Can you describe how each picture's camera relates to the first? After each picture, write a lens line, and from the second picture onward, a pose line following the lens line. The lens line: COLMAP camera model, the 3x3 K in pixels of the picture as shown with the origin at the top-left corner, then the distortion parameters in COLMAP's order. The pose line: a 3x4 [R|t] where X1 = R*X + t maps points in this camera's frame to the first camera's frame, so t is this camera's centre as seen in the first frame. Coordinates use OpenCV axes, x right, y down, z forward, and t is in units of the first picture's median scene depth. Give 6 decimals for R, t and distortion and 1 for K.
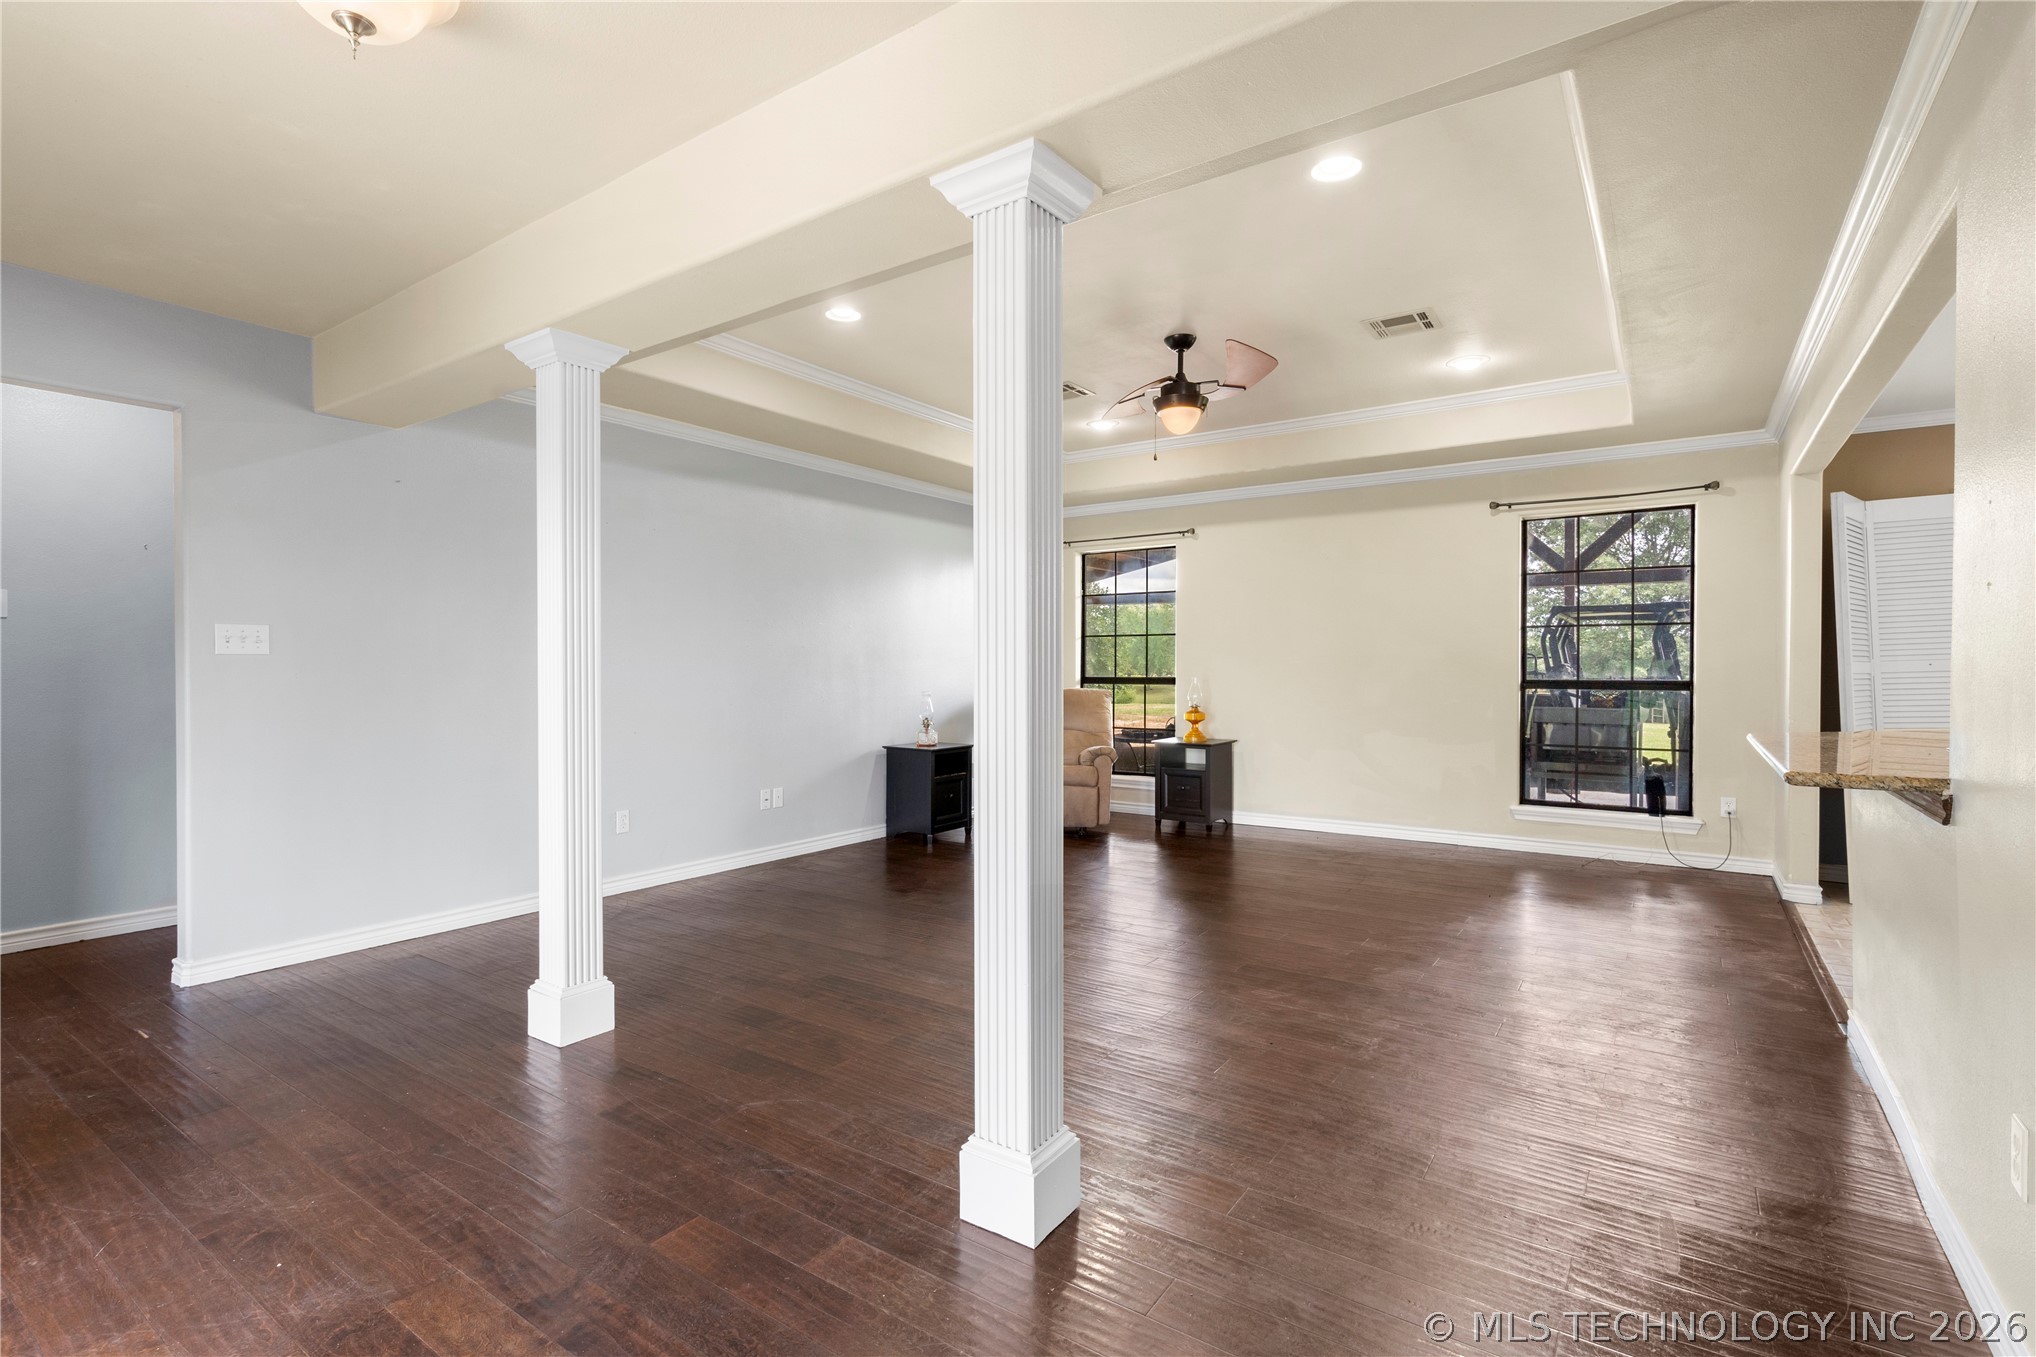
lens RADIAL K [[935.4, 0, 1018.0], [0, 935.4, 678.5], [0, 0, 1]] dist [-0.000496, 0.000375]
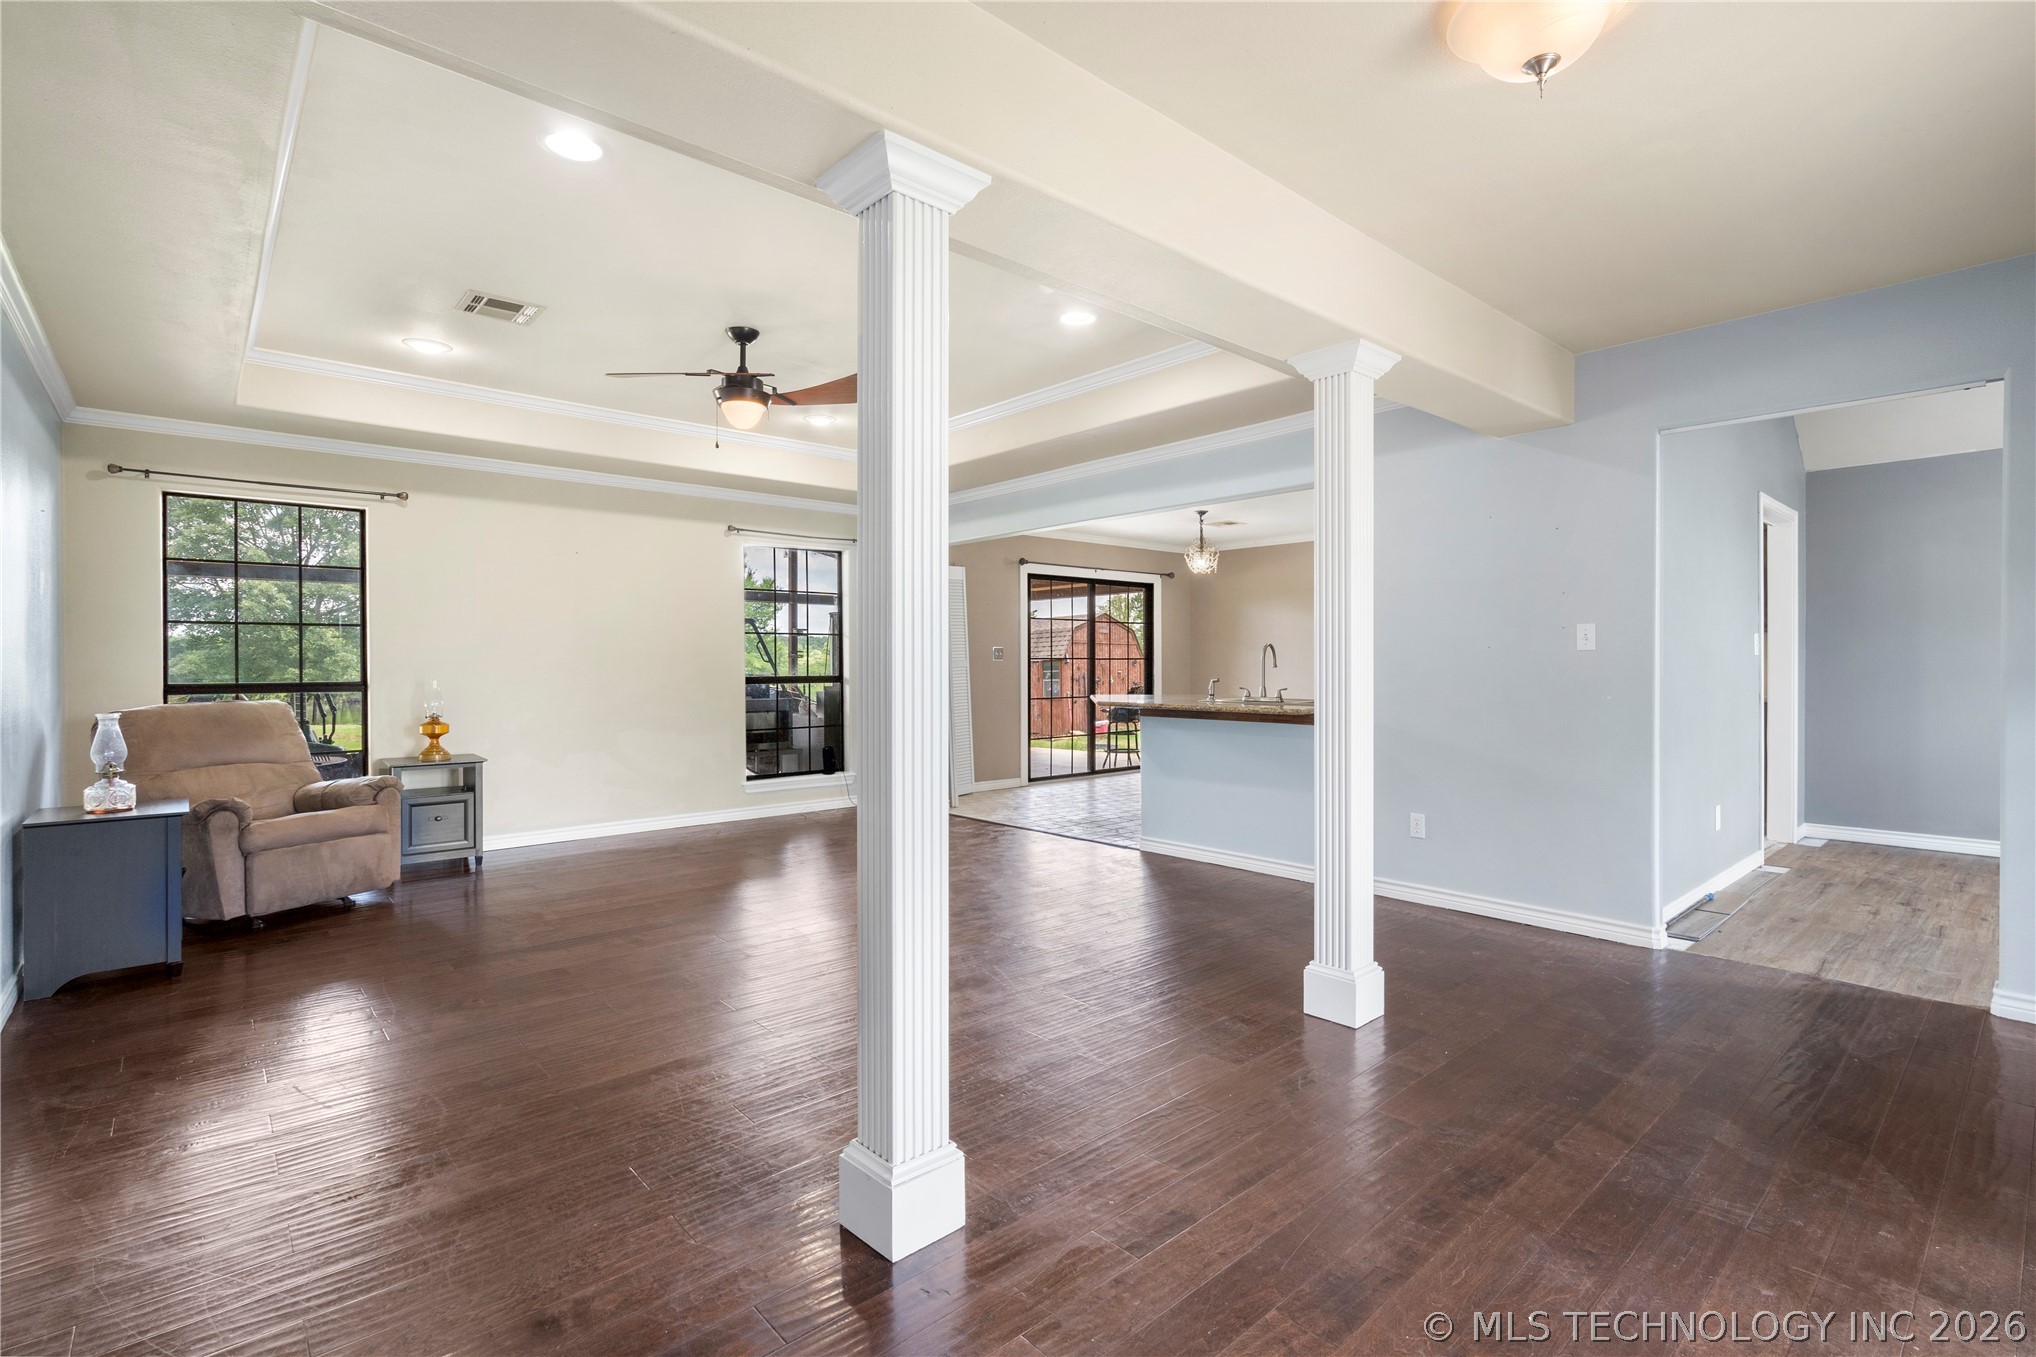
lens RADIAL K [[950.9, 0, 971.0], [0, 950.9, 678.5], [0, 0, 1]] dist [0.000821, 0.000202]
pose [[0.270337, -0.015157, 0.962646, -0.556193], [0.015945, 0.999809, 0.011265, -0.006258], [-0.962634, 0.012304, 0.270527, 0.387090]]
